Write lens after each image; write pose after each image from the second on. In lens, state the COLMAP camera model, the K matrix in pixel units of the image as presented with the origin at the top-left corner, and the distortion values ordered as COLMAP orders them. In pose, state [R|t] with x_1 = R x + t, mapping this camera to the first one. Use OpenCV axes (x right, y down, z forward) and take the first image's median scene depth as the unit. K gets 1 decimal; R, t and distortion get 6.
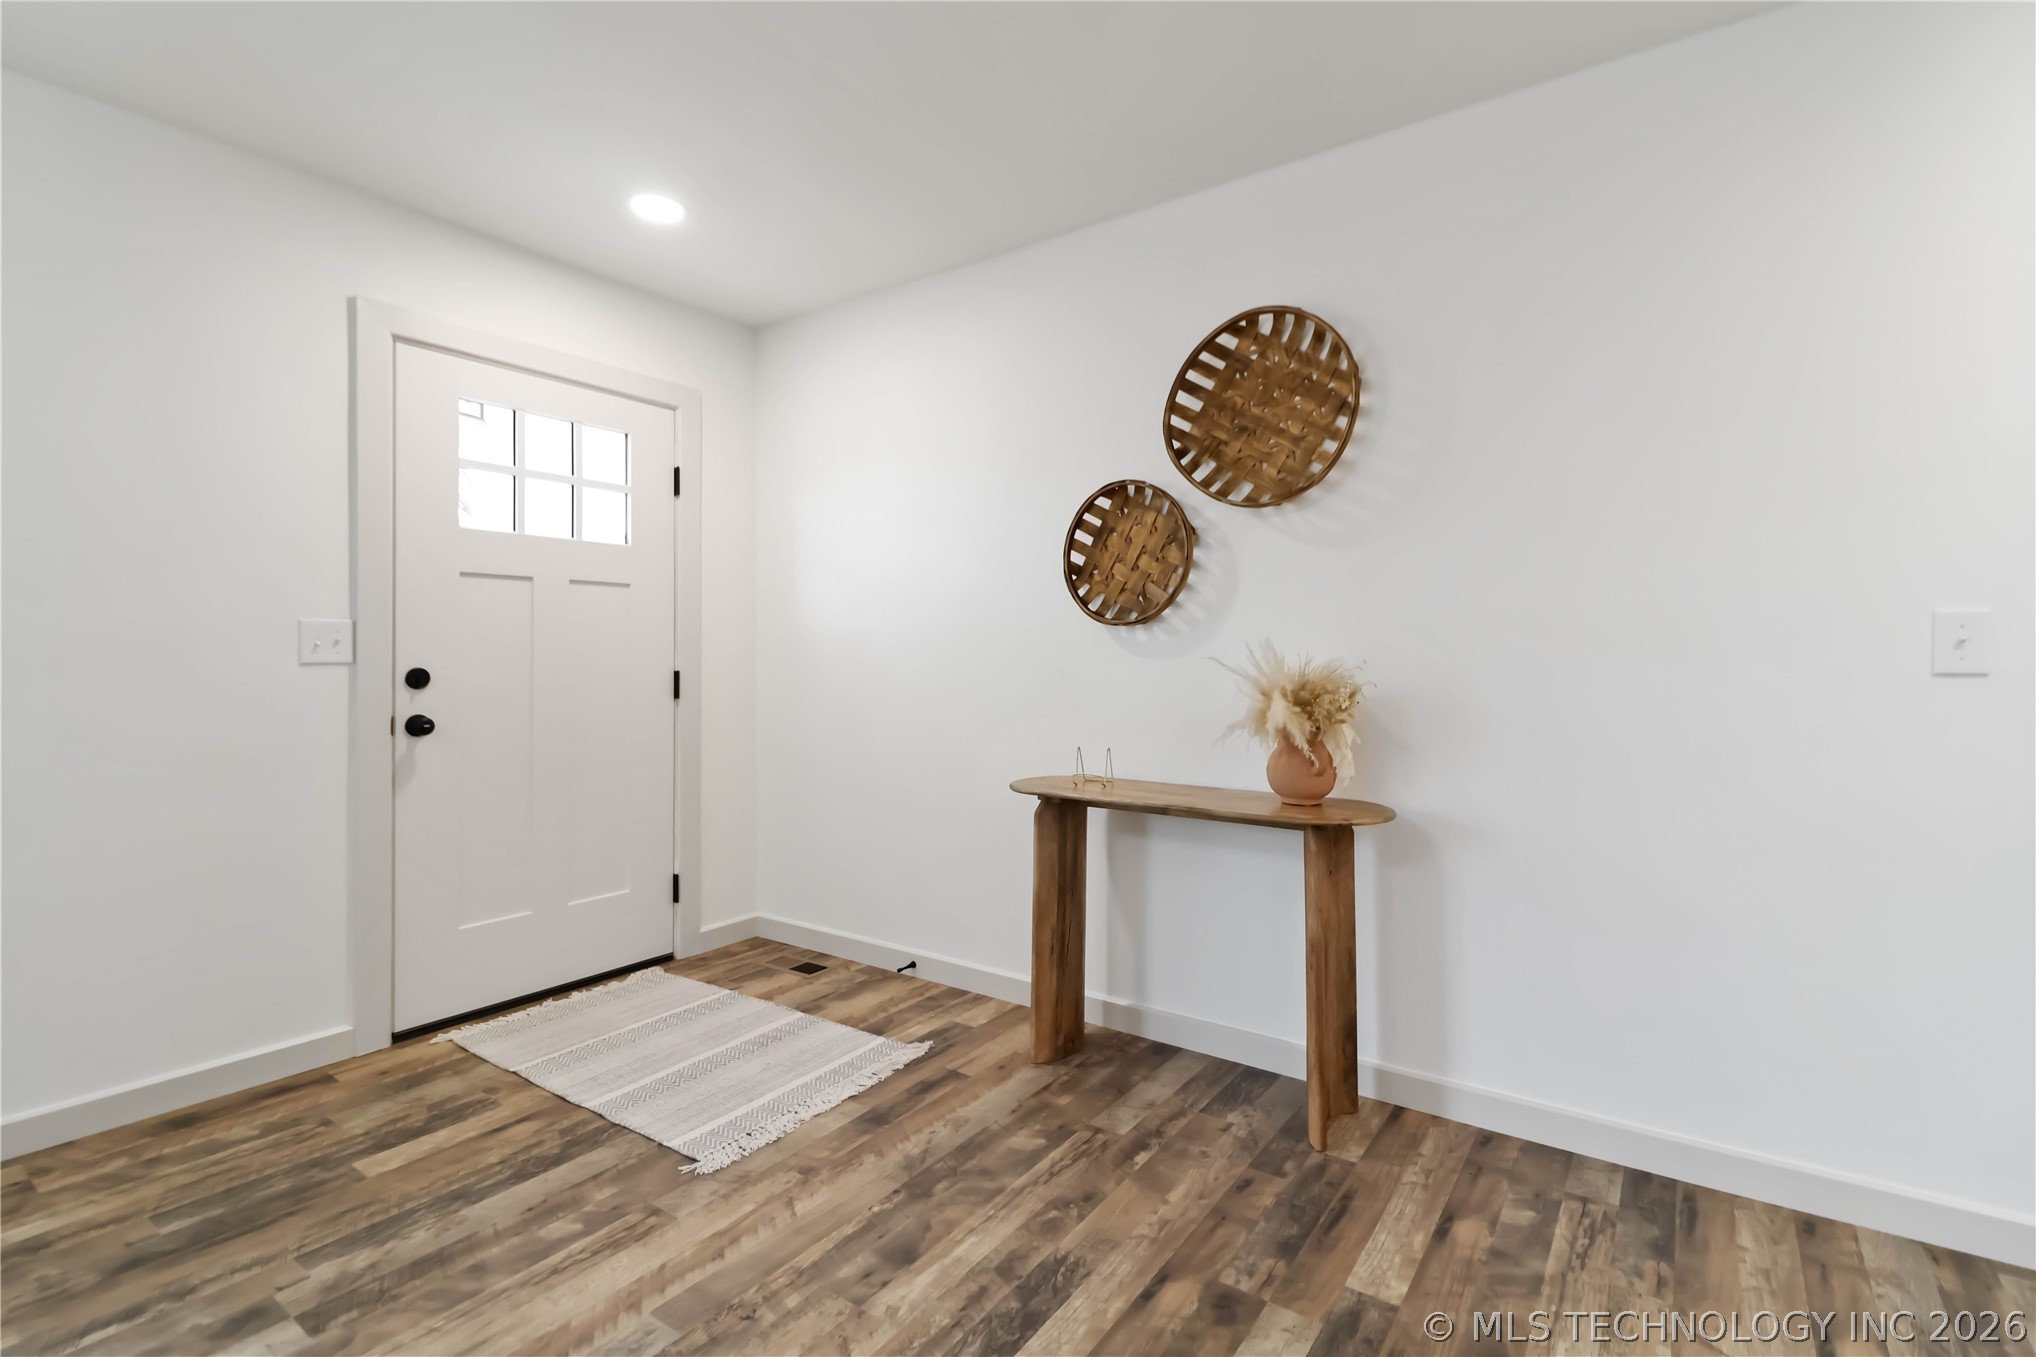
lens RADIAL K [[976.3, 0, 1014.5], [0, 976.3, 629.4], [0, 0, 1]] dist [0.011907, -0.001286]
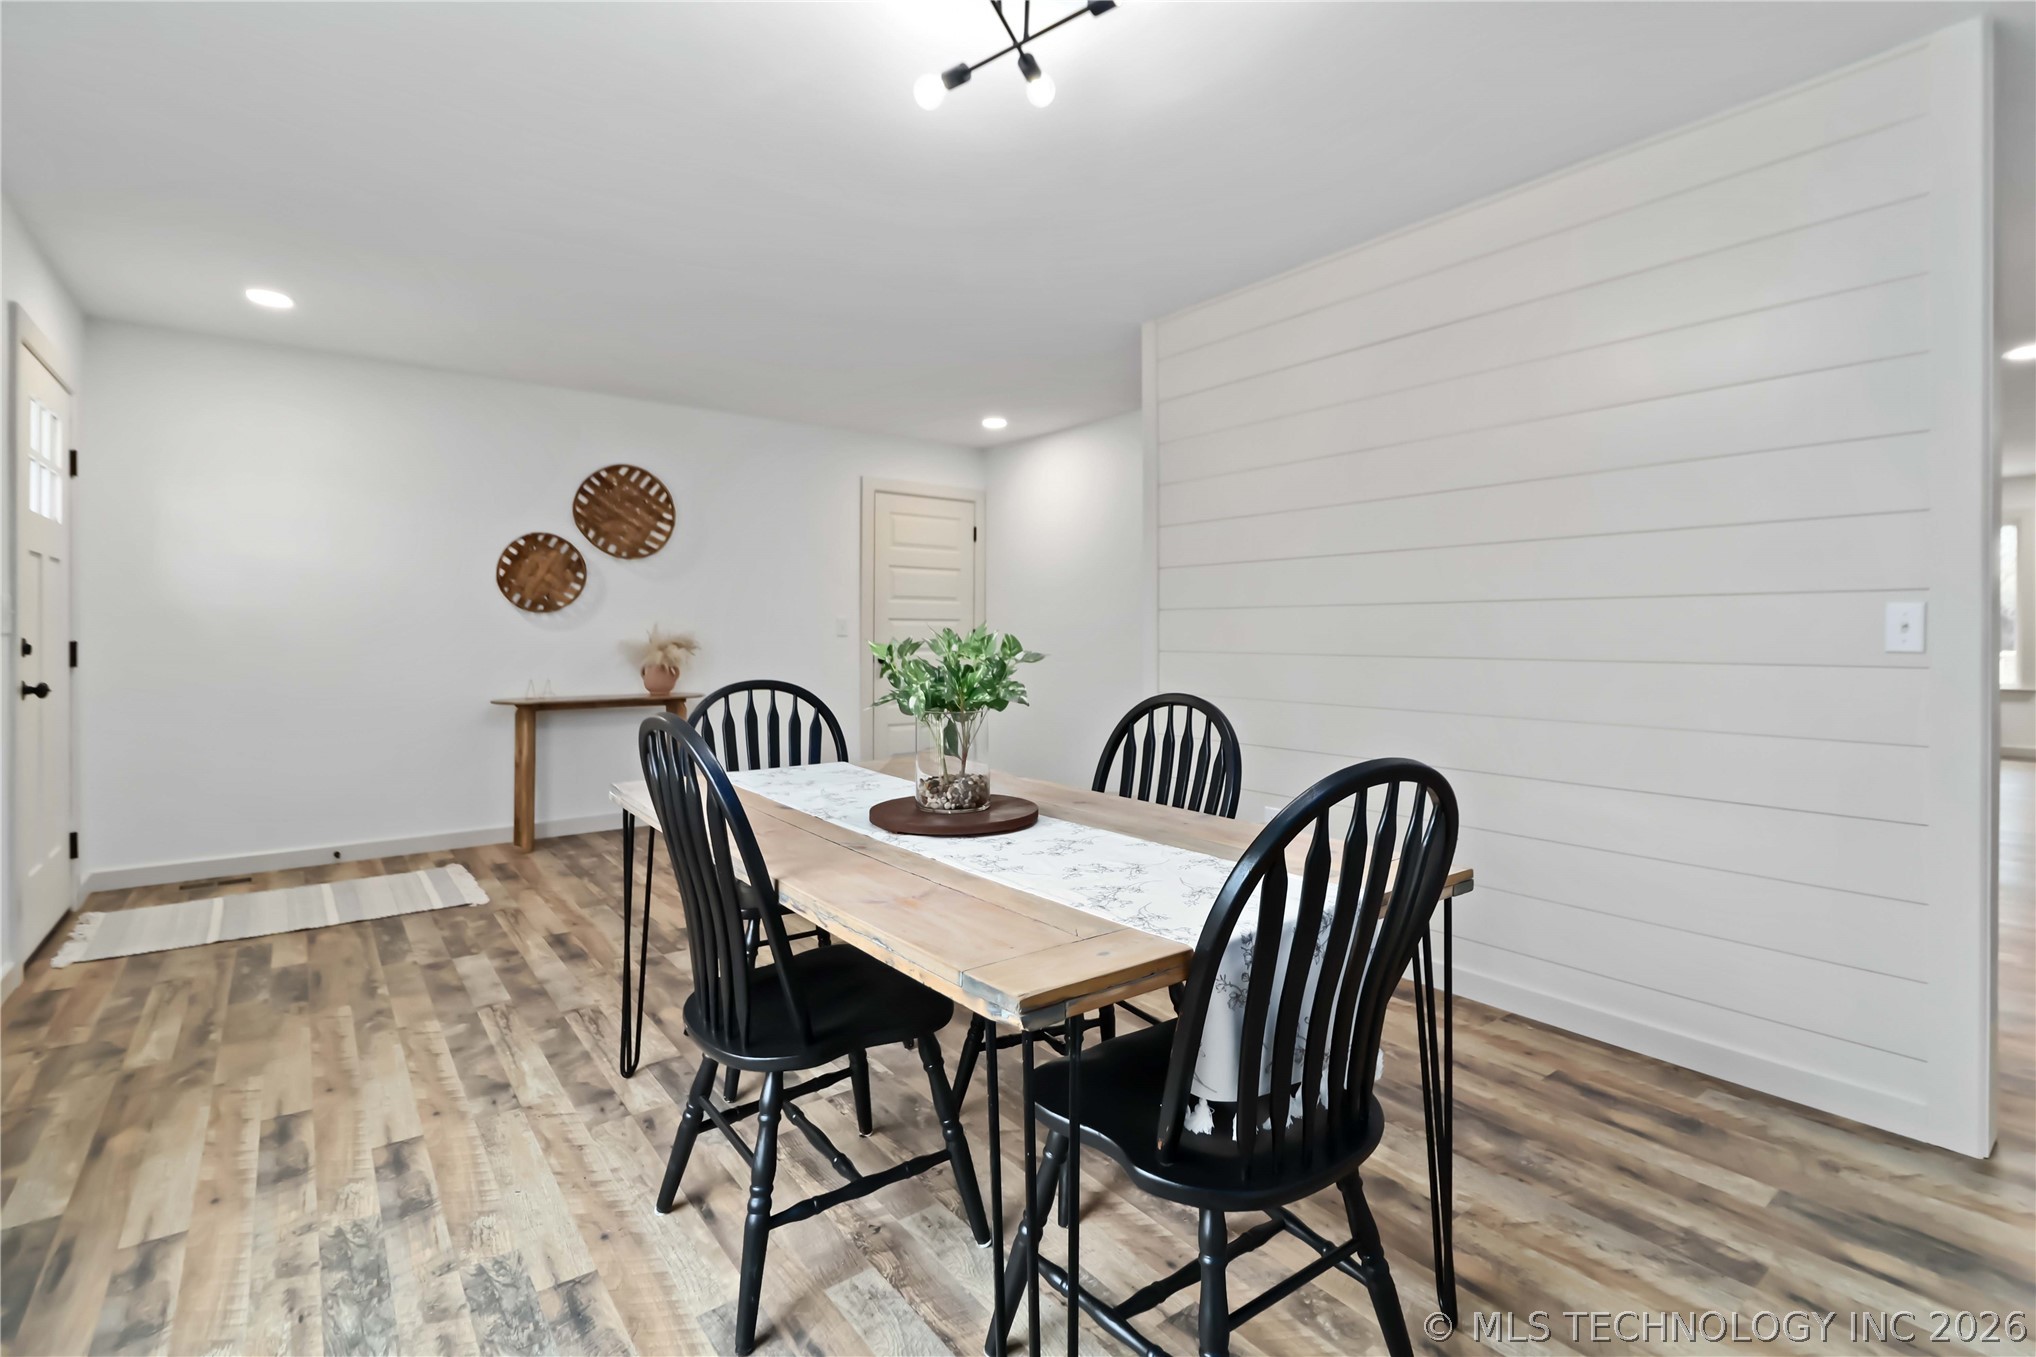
lens RADIAL K [[976.3, 0, 1014.5], [0, 976.3, 629.4], [0, 0, 1]] dist [0.011907, -0.001286]
pose [[0.291764, -0.000937, 0.956490, -1.495154], [-0.014750, 0.999876, 0.005478, 0.005663], [-0.956377, -0.015706, 0.291714, -0.421492]]
